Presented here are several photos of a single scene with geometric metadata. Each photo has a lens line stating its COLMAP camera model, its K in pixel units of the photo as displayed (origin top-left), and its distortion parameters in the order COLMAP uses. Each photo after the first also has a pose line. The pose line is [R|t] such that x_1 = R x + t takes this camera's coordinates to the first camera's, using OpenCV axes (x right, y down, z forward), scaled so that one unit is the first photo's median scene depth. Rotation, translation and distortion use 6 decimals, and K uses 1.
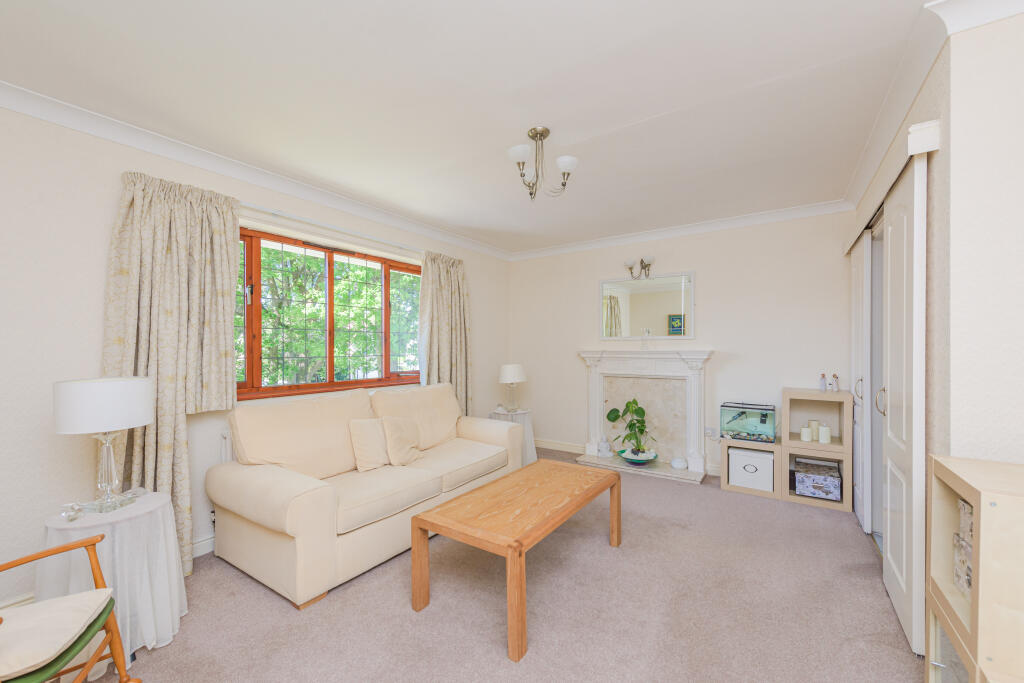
lens RADIAL K [[414.0, 0, 493.0], [0, 414.0, 347.9], [0, 0, 1]] dist [0.011989, -0.001179]
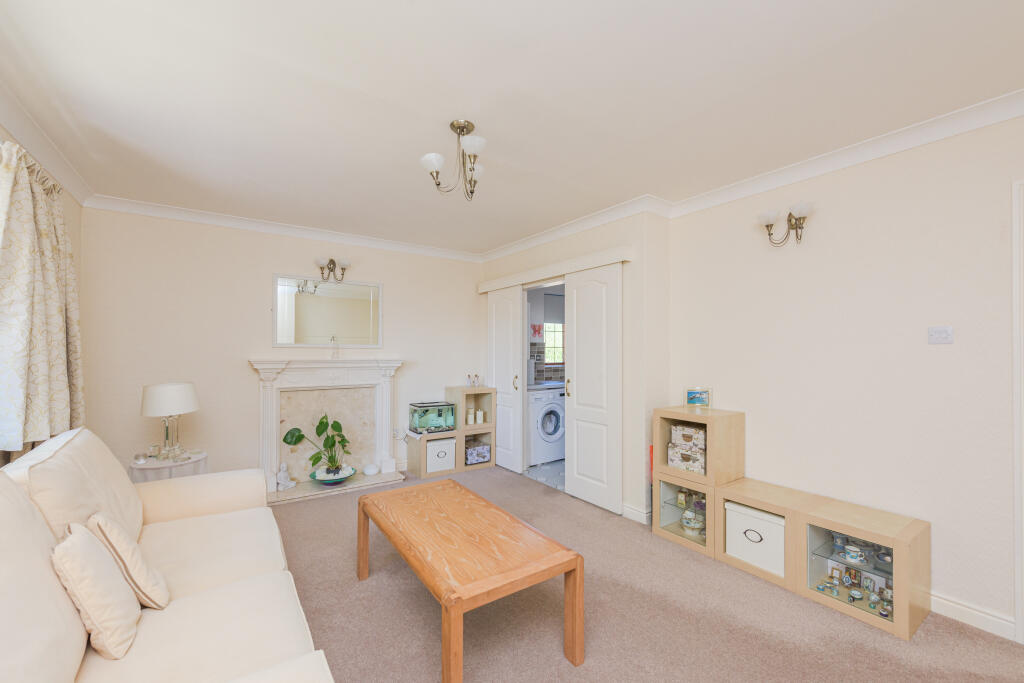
lens RADIAL K [[414.0, 0, 520.6], [0, 414.0, 345.8], [0, 0, 1]] dist [0.011989, -0.001179]
pose [[0.327619, 0.017337, 0.944651, -0.406277], [-0.001890, 0.999842, -0.017695, -0.009149], [-0.944808, 0.004012, 0.327600, 0.324589]]
